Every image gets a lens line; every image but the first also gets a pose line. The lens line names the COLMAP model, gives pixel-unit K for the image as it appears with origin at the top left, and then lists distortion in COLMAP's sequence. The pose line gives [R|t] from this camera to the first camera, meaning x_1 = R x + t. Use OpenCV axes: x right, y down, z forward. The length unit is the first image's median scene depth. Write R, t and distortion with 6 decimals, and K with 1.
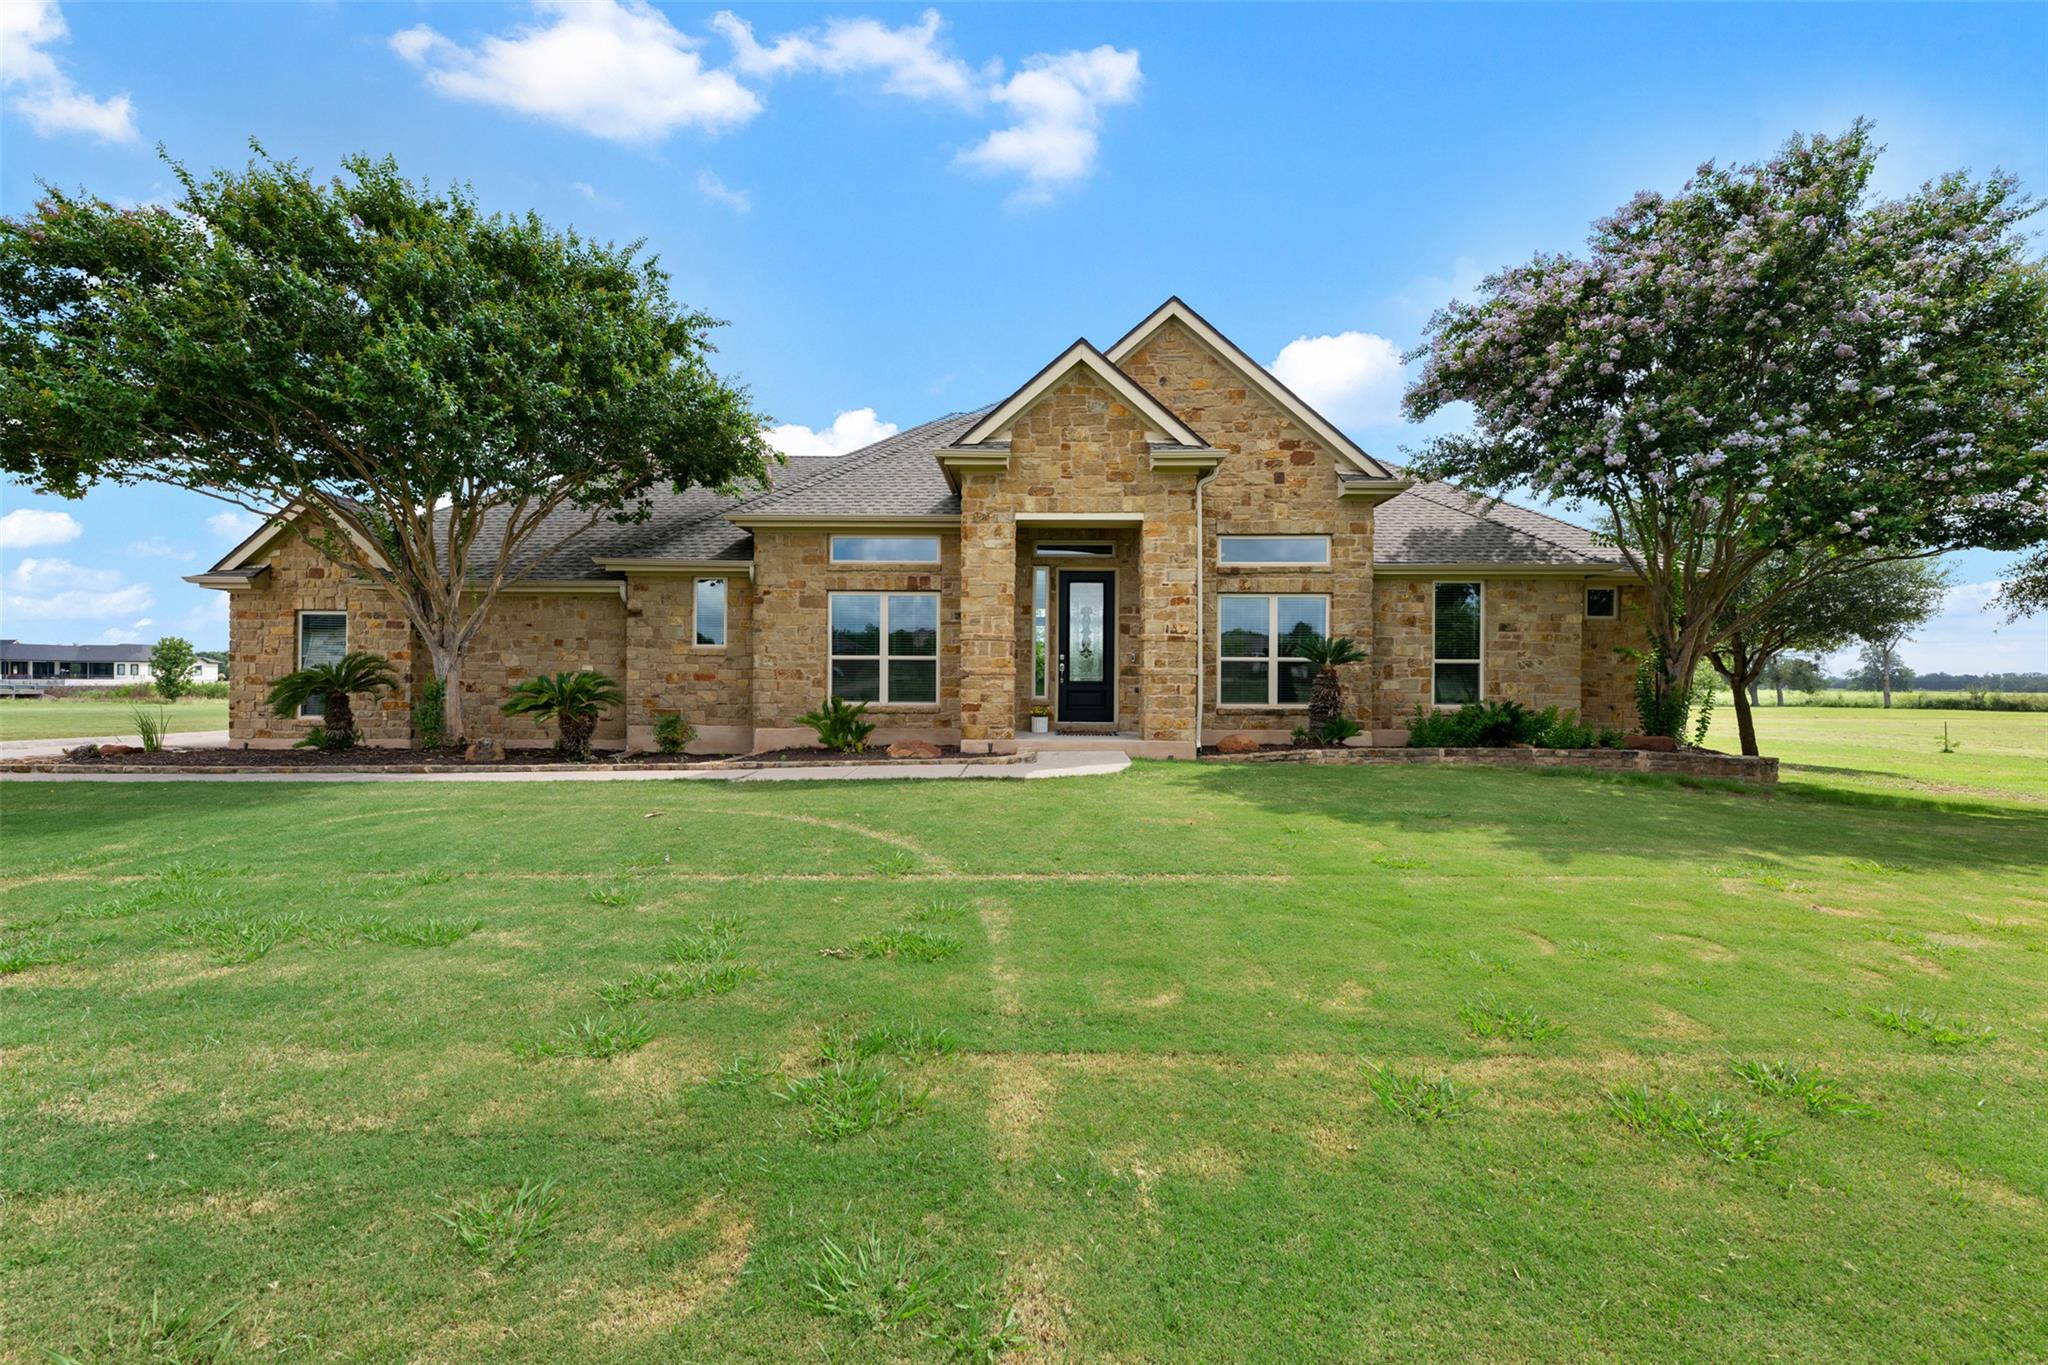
lens RADIAL K [[847.0, 0, 1025.6], [0, 847.0, 680.6], [0, 0, 1]] dist [-0.000652, -0.000164]
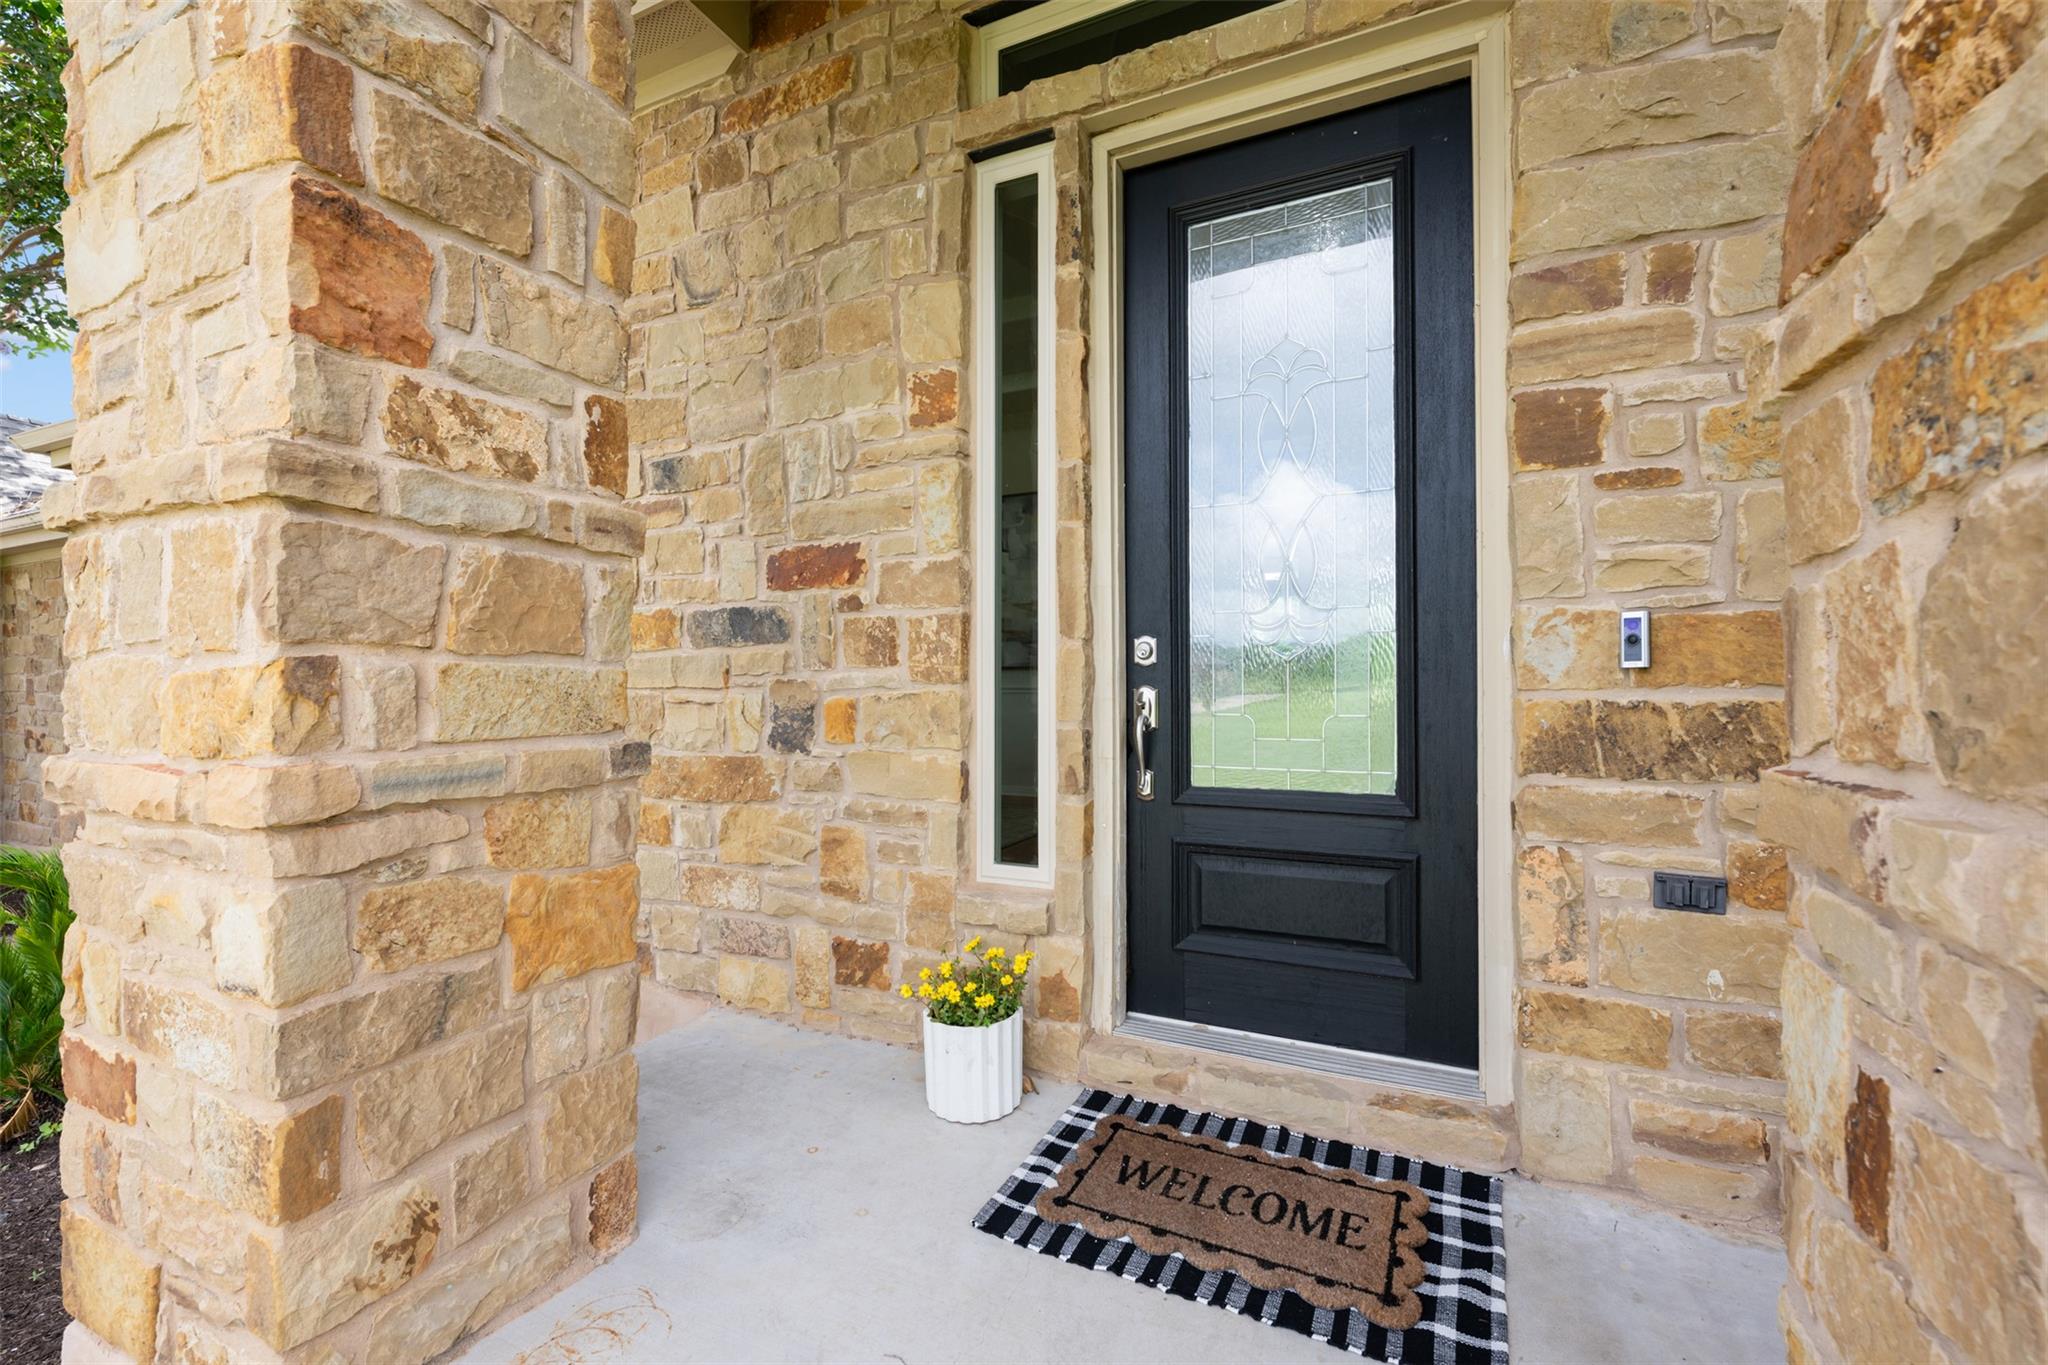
lens RADIAL K [[847.0, 0, 1019.0], [0, 847.0, 680.6], [0, 0, 1]] dist [-0.000652, -0.000164]
pose [[0.904432, -0.012841, -0.426424, 0.096657], [0.009971, 0.999910, -0.008963, -0.020608], [0.426501, 0.003854, 0.904479, 0.842761]]
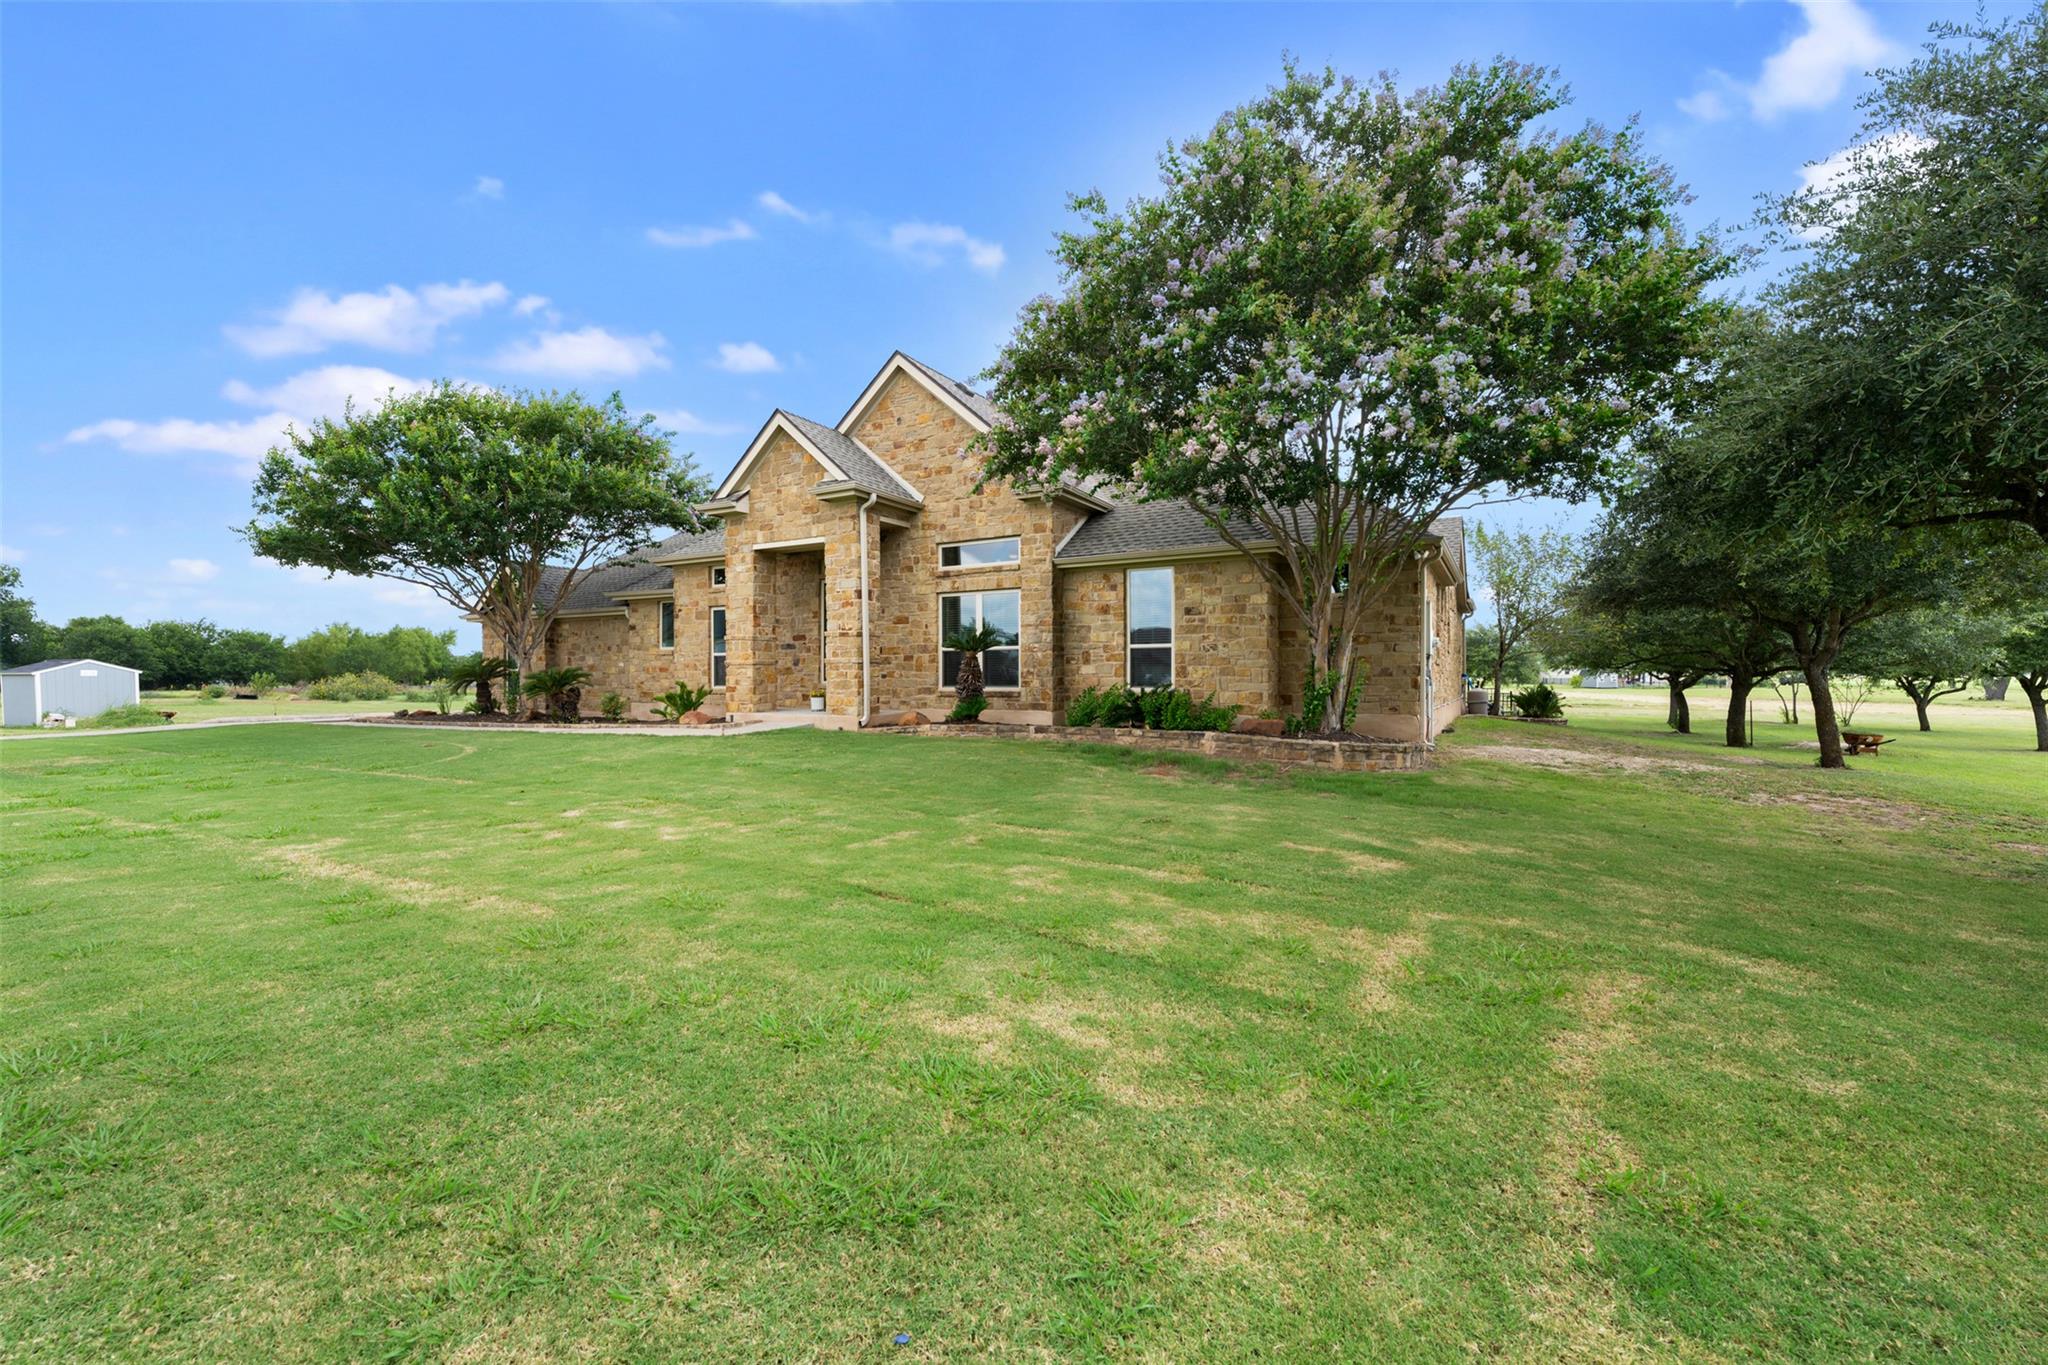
lens RADIAL K [[847.0, 0, 1028.0], [0, 847.0, 679.7], [0, 0, 1]] dist [-0.000652, -0.000164]
pose [[0.876553, -0.005821, -0.481271, 0.907479], [0.007351, 0.999972, 0.001294, 0.016317], [0.481250, -0.004672, 0.876571, 0.025097]]
